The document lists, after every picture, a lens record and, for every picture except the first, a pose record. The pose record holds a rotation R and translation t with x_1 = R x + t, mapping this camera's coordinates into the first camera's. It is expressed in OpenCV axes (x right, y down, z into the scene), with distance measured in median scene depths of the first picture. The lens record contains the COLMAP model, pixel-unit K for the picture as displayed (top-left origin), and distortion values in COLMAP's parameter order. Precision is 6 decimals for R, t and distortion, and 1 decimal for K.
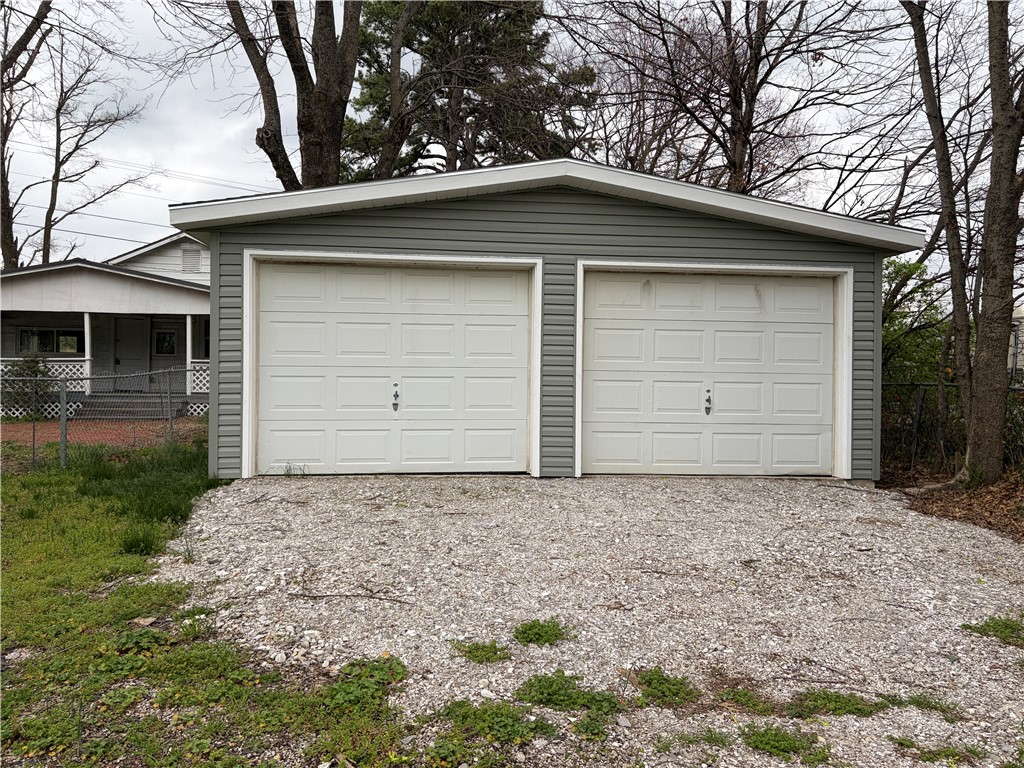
lens RADIAL K [[791.1, 0, 515.2], [0, 791.1, 388.3], [0, 0, 1]] dist [0.058711, -0.006632]
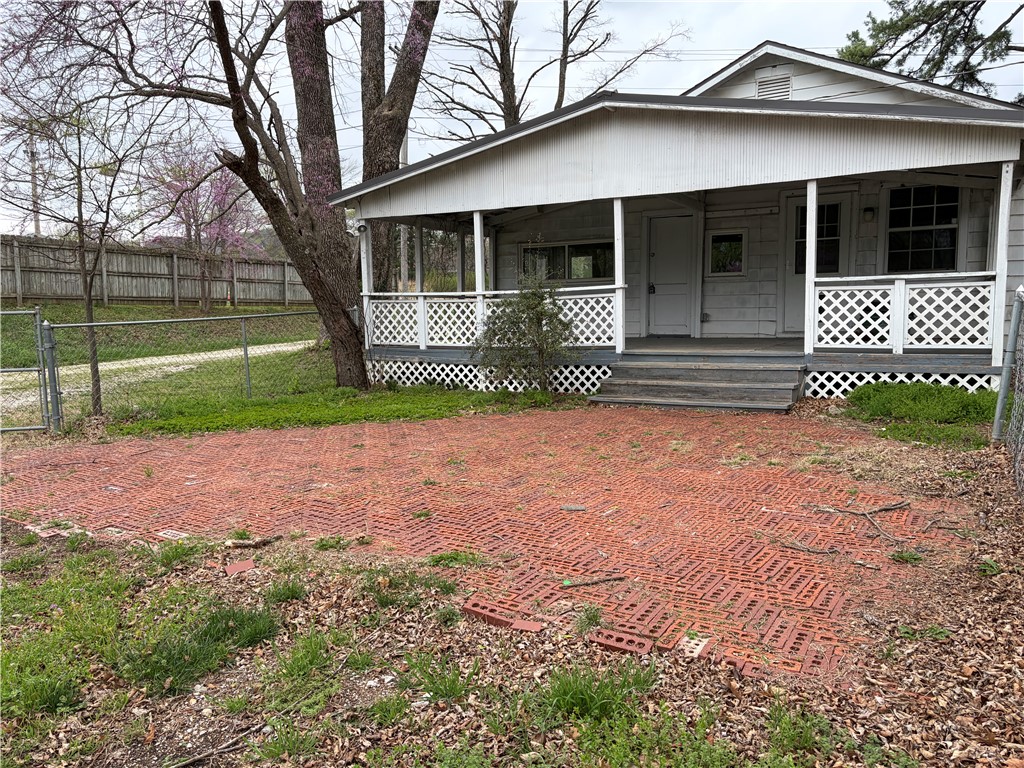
lens RADIAL K [[788.9, 0, 512.6], [0, 788.9, 367.2], [0, 0, 1]] dist [0.062792, -0.000725]
pose [[0.834048, 0.014750, -0.551495, -0.294230], [0.025385, 0.997558, 0.065072, -0.018681], [0.551108, -0.068273, 0.831636, 0.509046]]
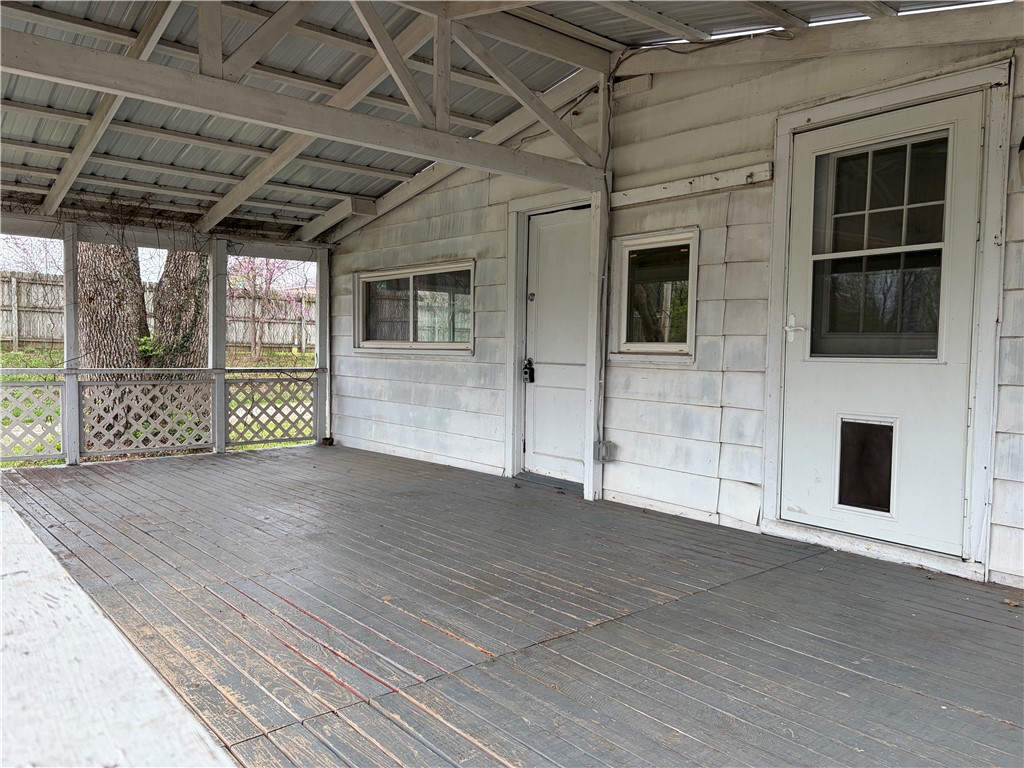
lens RADIAL K [[791.1, 0, 515.2], [0, 791.1, 388.3], [0, 0, 1]] dist [0.058711, -0.006632]
pose [[0.660339, 0.029792, -0.750377, -0.348904], [-0.003385, 0.999321, 0.036697, -0.045444], [0.750960, -0.021692, 0.659991, 0.972850]]
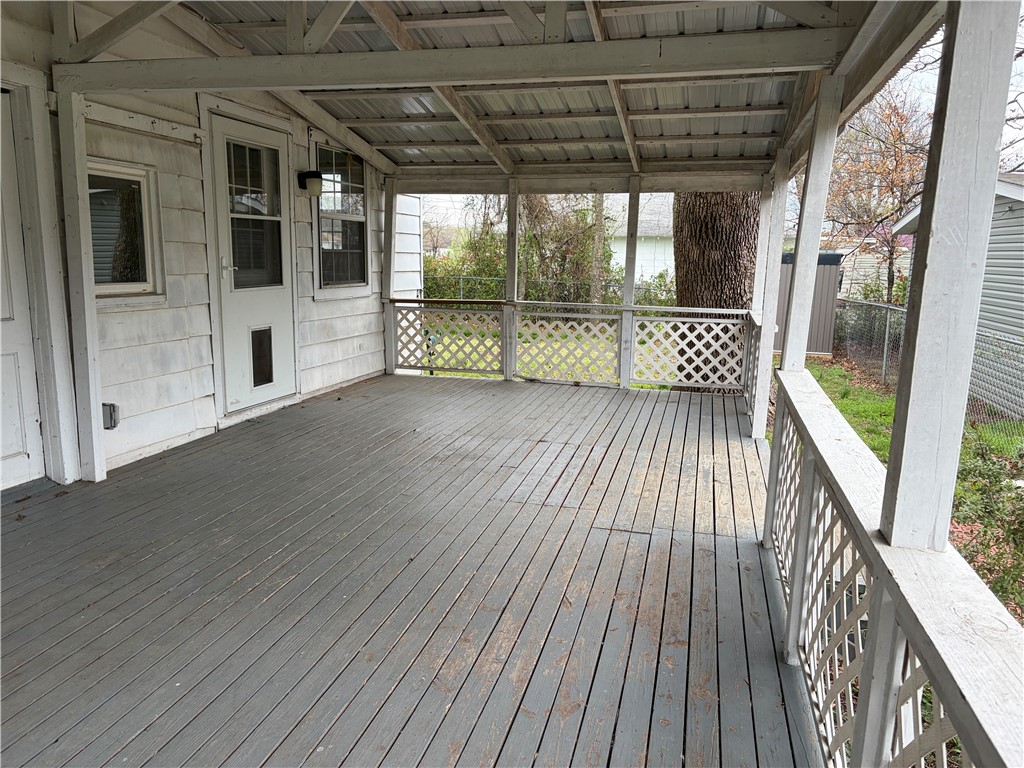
lens RADIAL K [[791.1, 0, 515.2], [0, 791.1, 388.3], [0, 0, 1]] dist [0.058711, -0.006632]
pose [[0.216527, -0.182158, 0.959132, -0.735104], [0.002907, 0.982555, 0.185950, -0.065035], [-0.976272, -0.037475, 0.213279, 1.010739]]
